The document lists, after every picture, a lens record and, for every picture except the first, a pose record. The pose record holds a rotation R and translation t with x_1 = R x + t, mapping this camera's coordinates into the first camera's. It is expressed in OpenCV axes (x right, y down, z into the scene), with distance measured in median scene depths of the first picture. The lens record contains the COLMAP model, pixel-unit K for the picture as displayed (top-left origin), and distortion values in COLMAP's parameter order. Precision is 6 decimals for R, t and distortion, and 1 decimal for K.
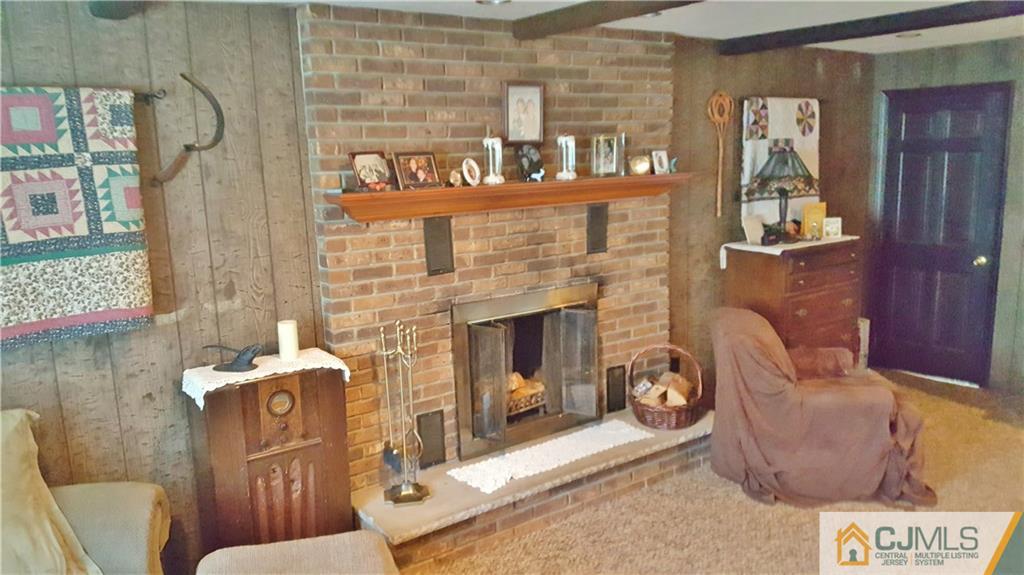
lens RADIAL K [[760.0, 0, 510.2], [0, 760.0, 297.1], [0, 0, 1]] dist [0.026829, -0.041499]
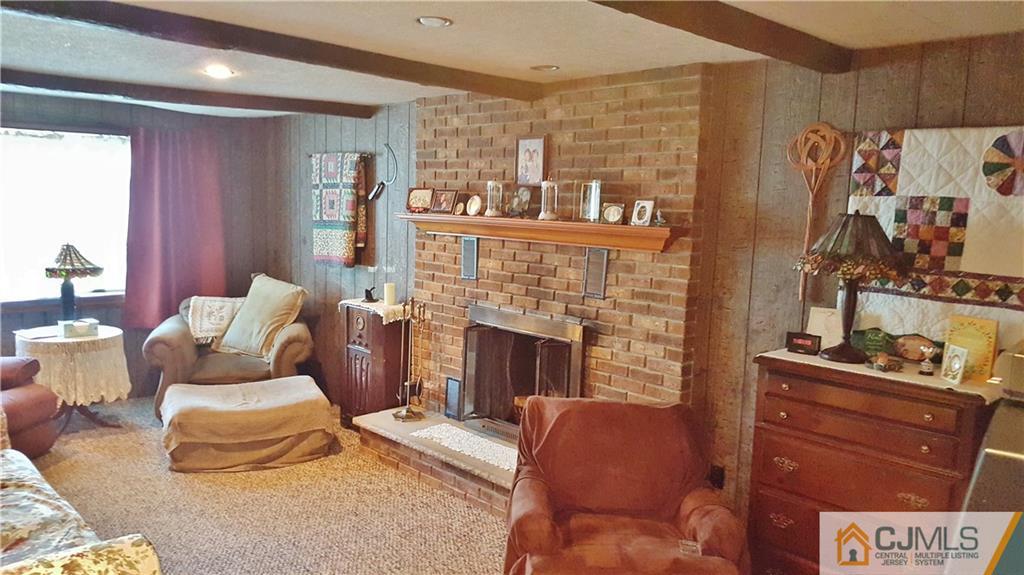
lens RADIAL K [[760.0, 0, 507.2], [0, 760.0, 279.8], [0, 0, 1]] dist [0.026829, -0.041499]
pose [[0.154167, 0.151020, -0.976435, 1.131924], [-0.211446, 0.970397, 0.116701, -0.185024], [0.965154, 0.188472, 0.181536, 0.751984]]
